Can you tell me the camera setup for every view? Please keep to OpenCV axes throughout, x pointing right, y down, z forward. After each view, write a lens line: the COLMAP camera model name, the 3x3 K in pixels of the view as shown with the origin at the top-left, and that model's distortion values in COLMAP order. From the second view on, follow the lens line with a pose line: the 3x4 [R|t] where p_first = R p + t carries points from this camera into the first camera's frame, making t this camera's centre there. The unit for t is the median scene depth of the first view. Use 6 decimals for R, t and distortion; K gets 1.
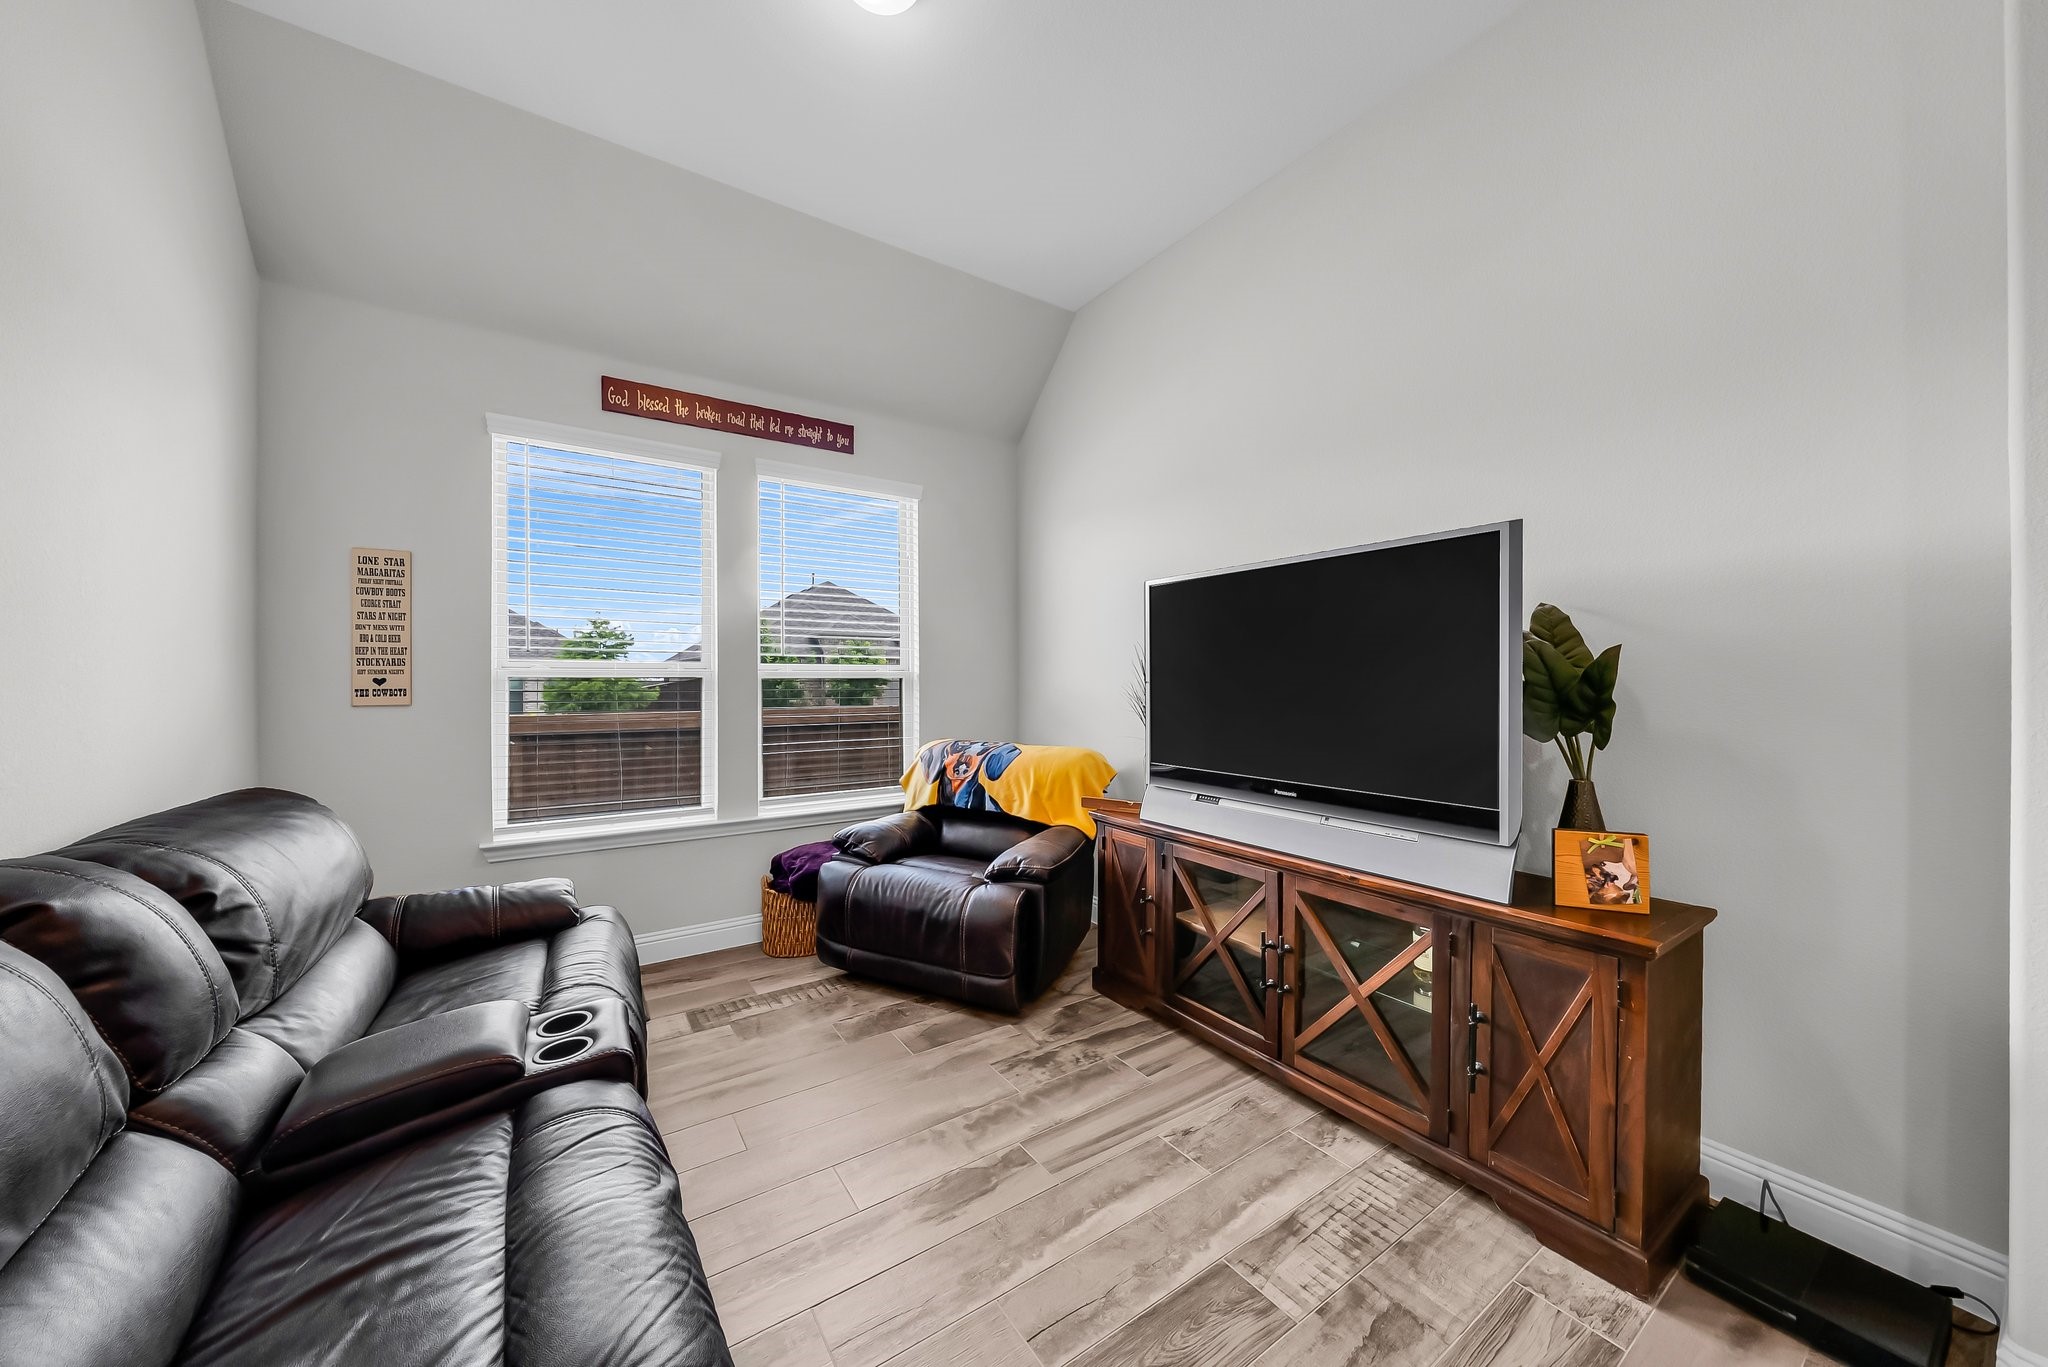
lens RADIAL K [[708.7, 0, 1023.9], [0, 708.7, 672.9], [0, 0, 1]] dist [-0.007759, -0.000179]
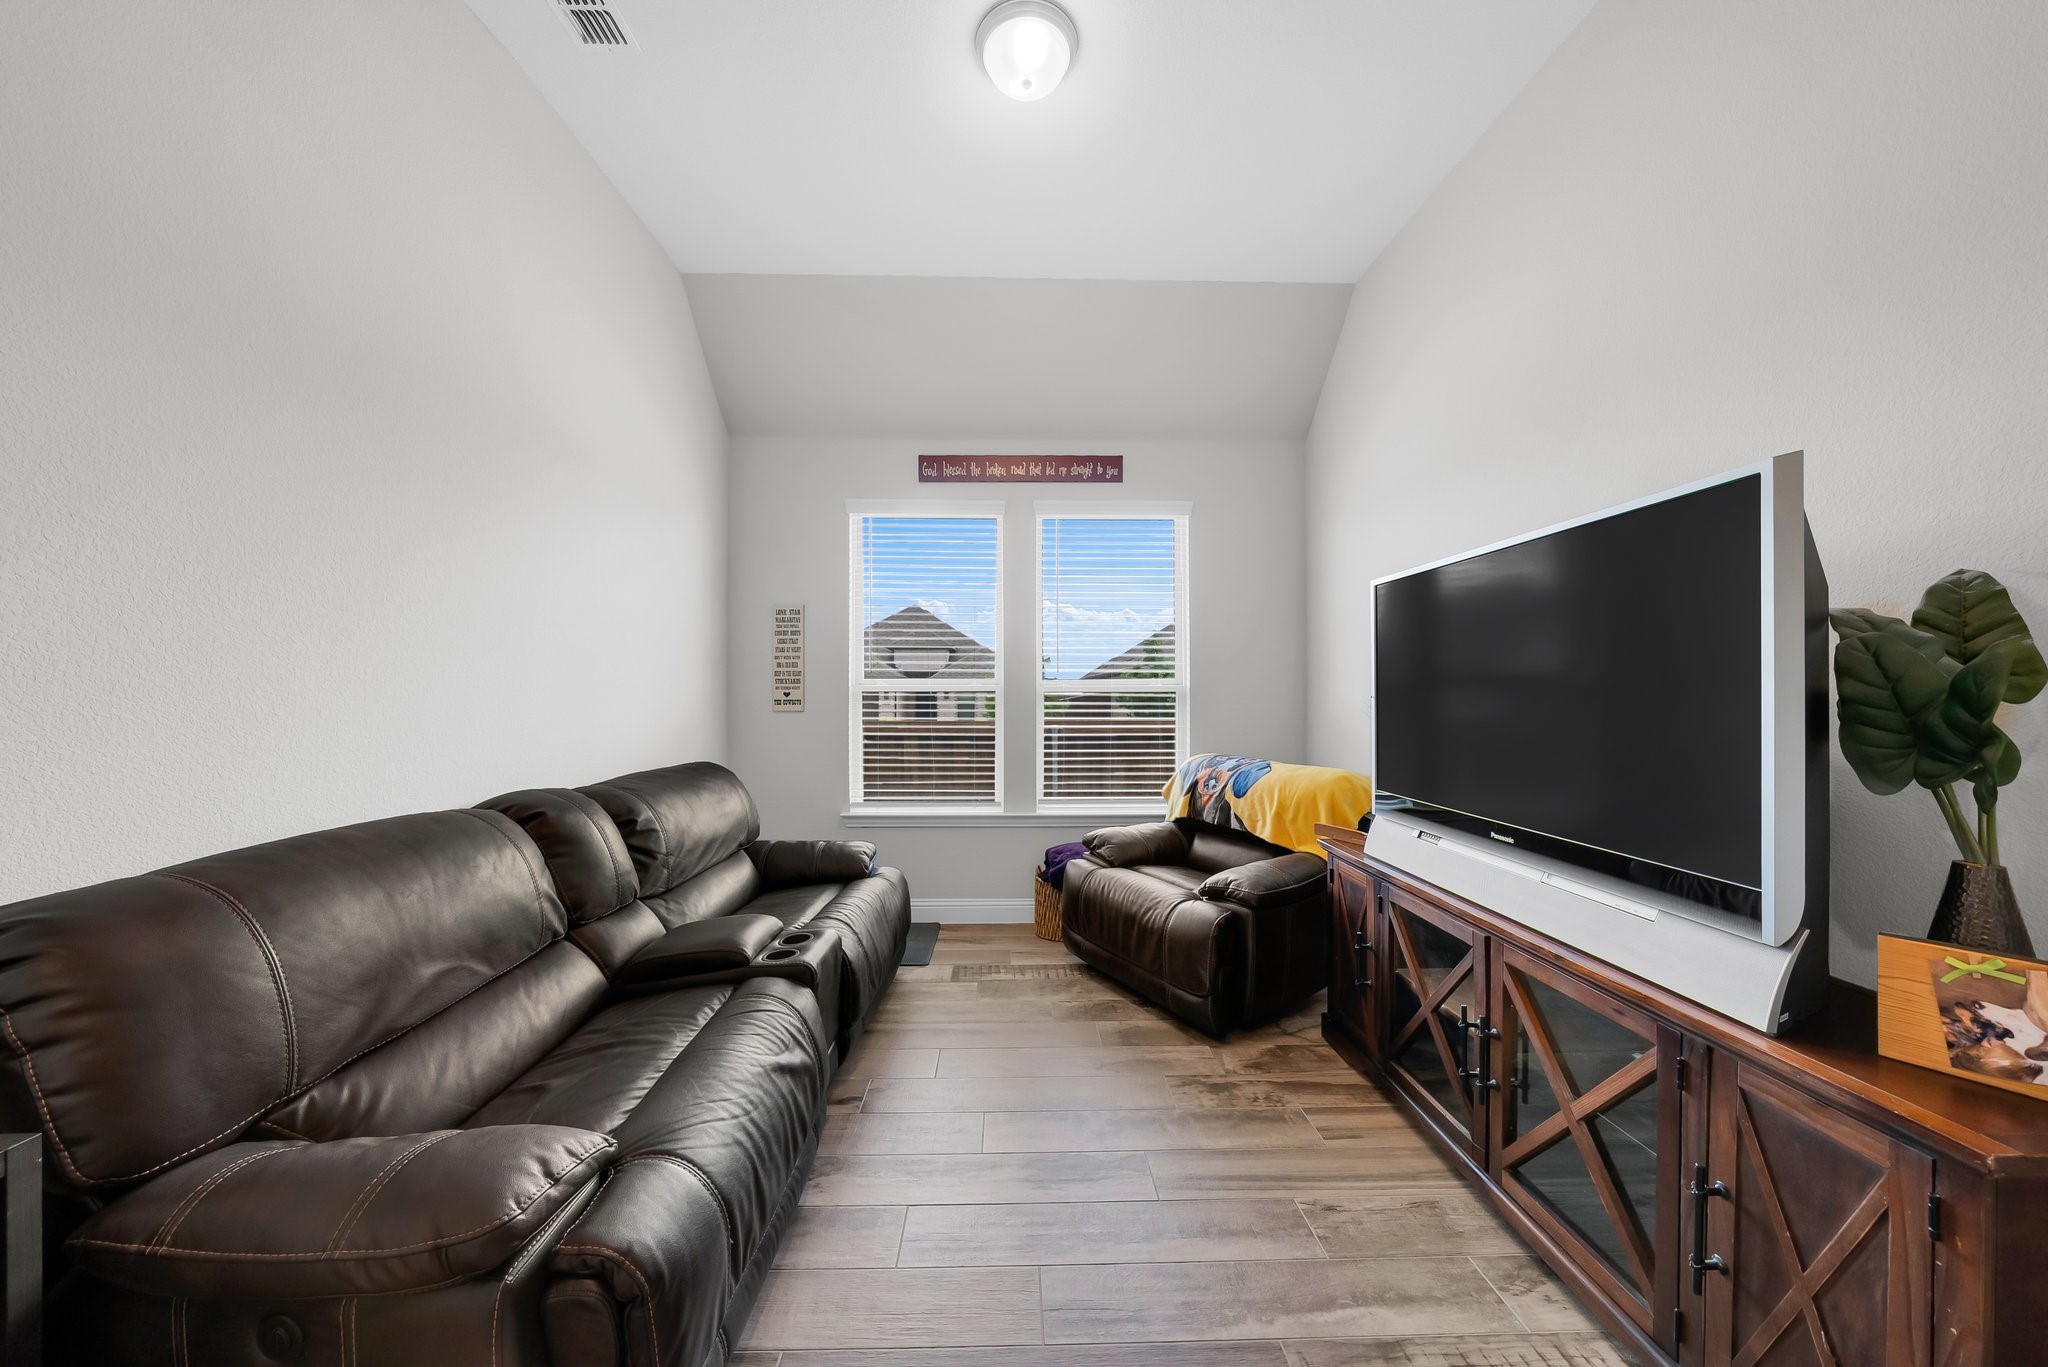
lens RADIAL K [[706.0, 0, 1028.4], [0, 706.0, 681.0], [0, 0, 1]] dist [-0.007305, 0.000033]
pose [[0.839919, -0.008467, -0.542646, 0.307744], [0.004912, 0.999956, -0.008000, -0.001961], [0.542690, 0.004053, 0.839923, 0.044086]]
